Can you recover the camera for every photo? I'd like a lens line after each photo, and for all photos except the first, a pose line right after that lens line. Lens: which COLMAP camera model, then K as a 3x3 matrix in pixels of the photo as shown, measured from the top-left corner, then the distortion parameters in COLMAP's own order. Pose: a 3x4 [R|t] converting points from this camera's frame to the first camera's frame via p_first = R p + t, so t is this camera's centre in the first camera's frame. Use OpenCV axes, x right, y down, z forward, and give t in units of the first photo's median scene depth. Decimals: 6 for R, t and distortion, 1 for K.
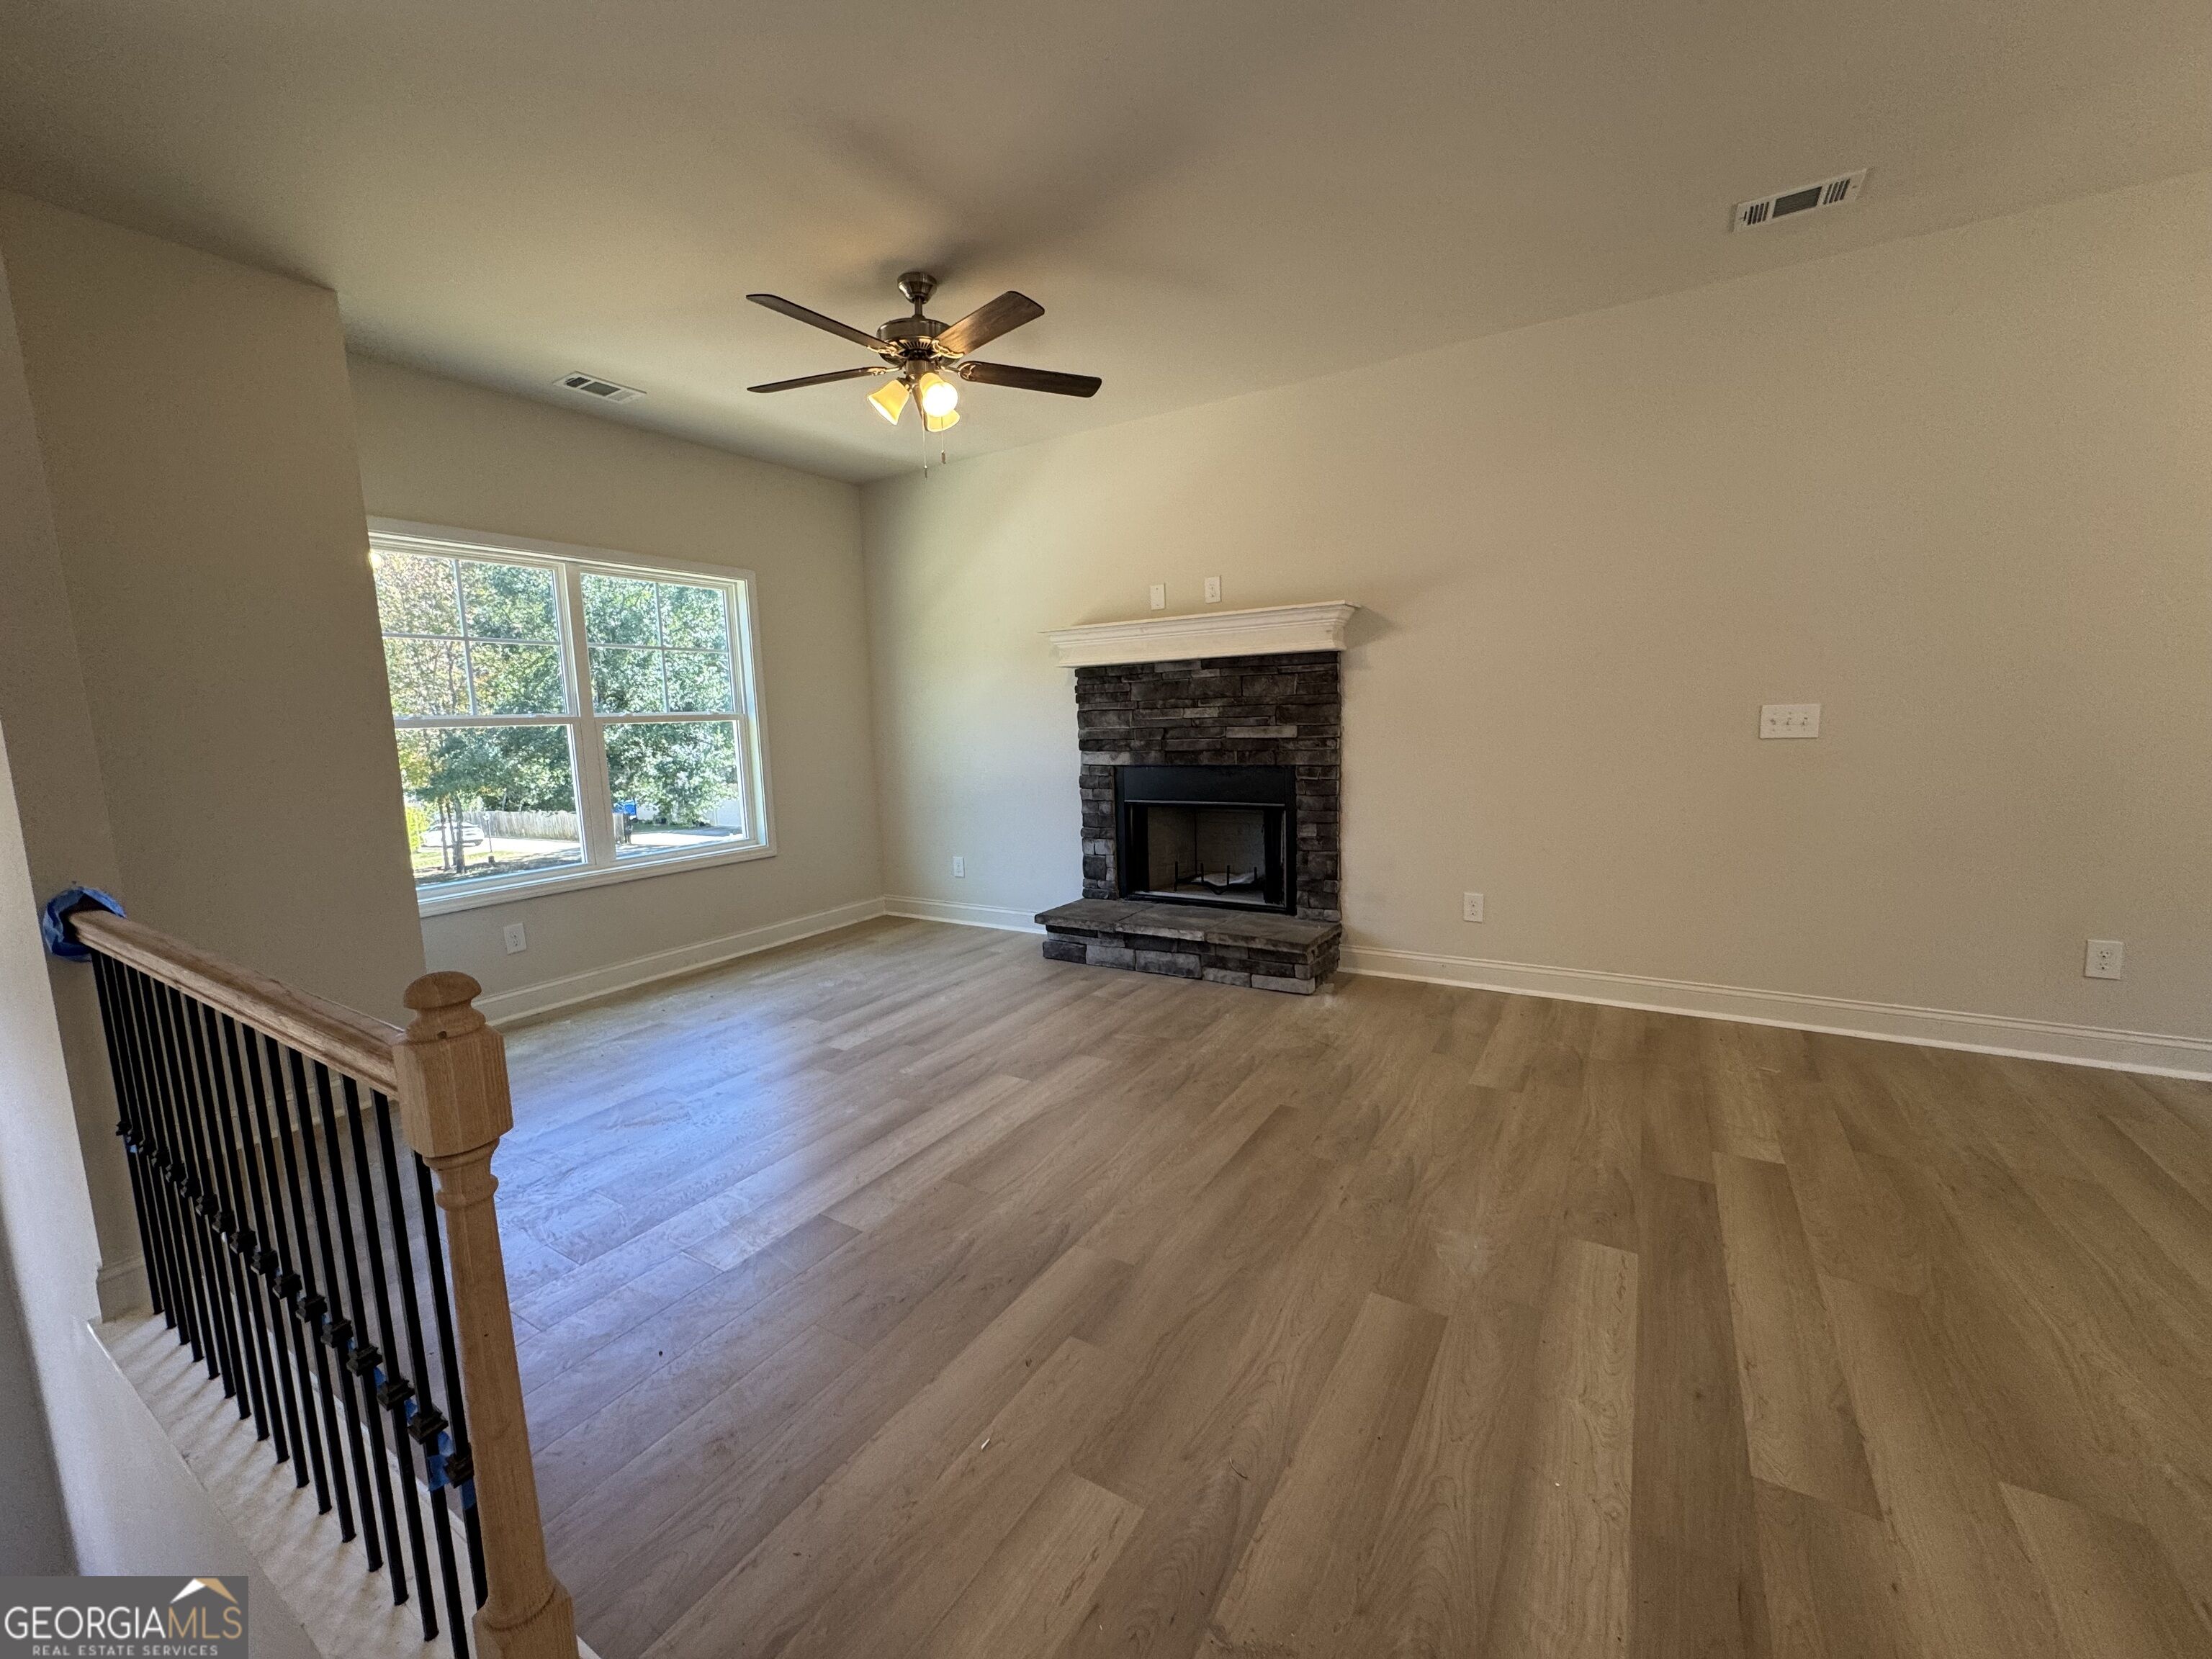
lens RADIAL K [[876.9, 0, 1102.2], [0, 876.9, 827.2], [0, 0, 1]] dist [-0.004056, 0.000381]
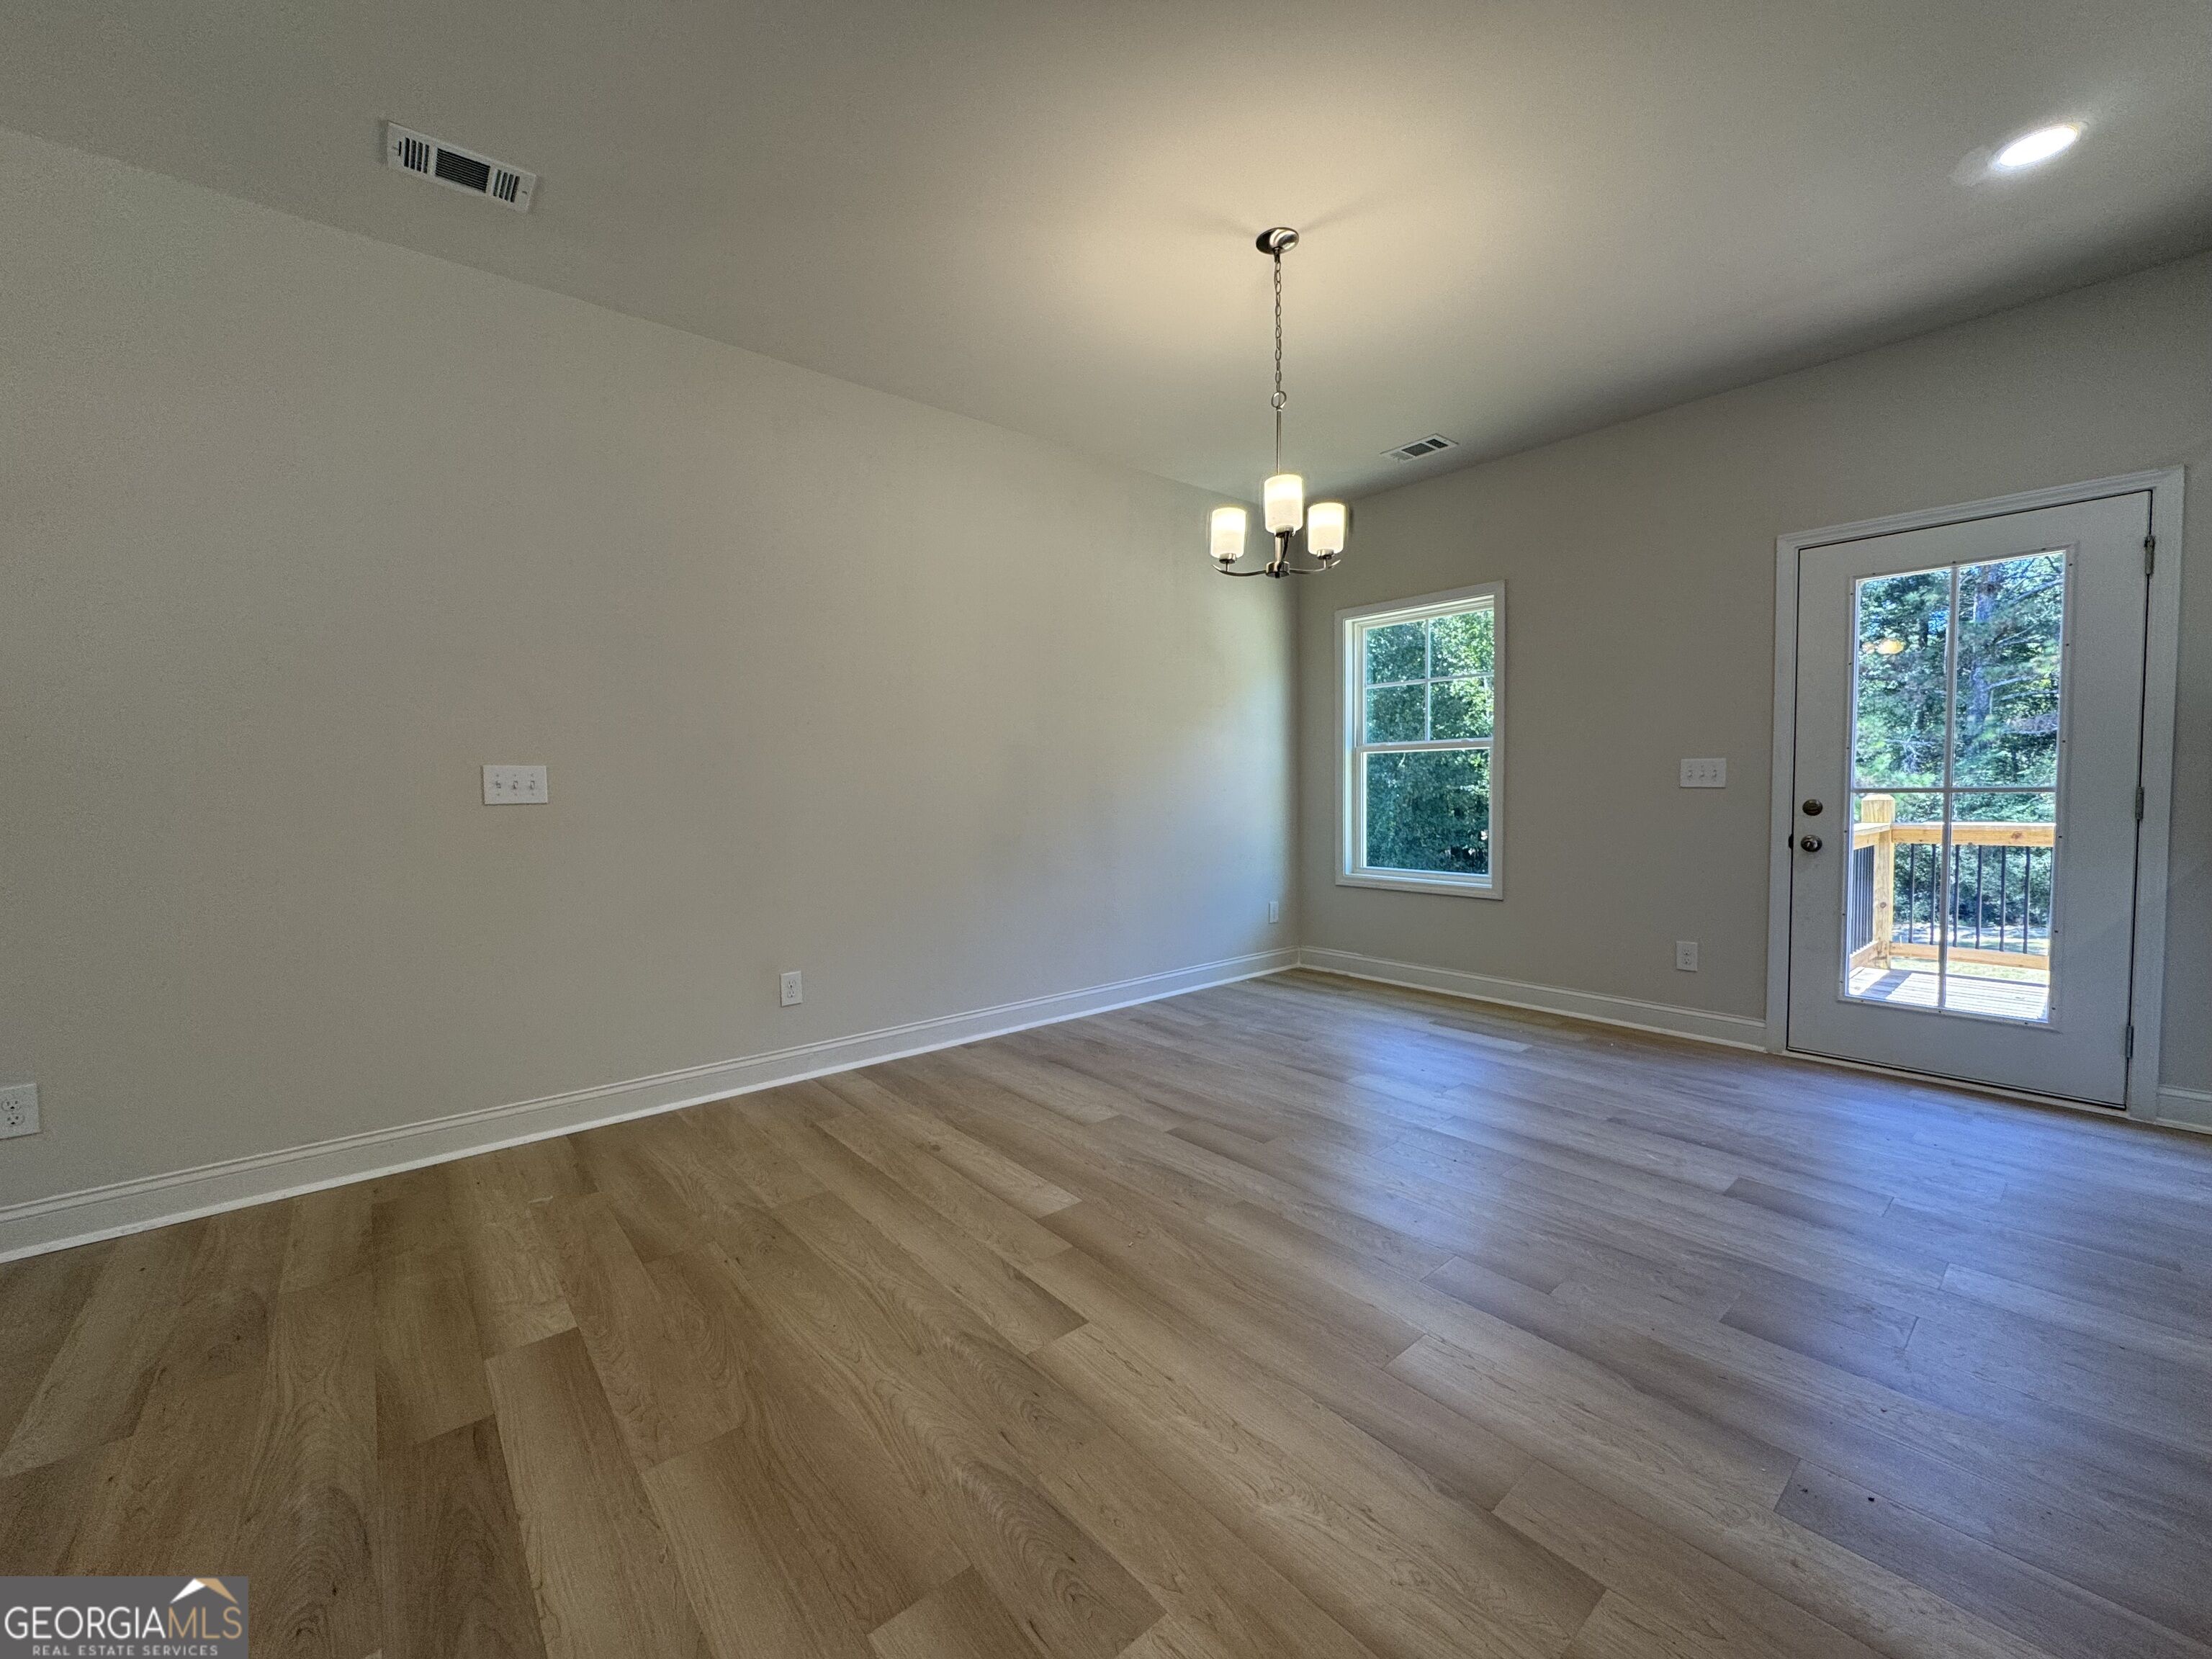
lens RADIAL K [[876.9, 0, 1102.2], [0, 876.9, 827.2], [0, 0, 1]] dist [-0.004056, 0.000381]
pose [[0.305676, -0.017596, 0.951973, 0.167712], [0.122989, 0.992183, -0.021152, 0.013417], [-0.944159, 0.123548, 0.305451, 0.235106]]
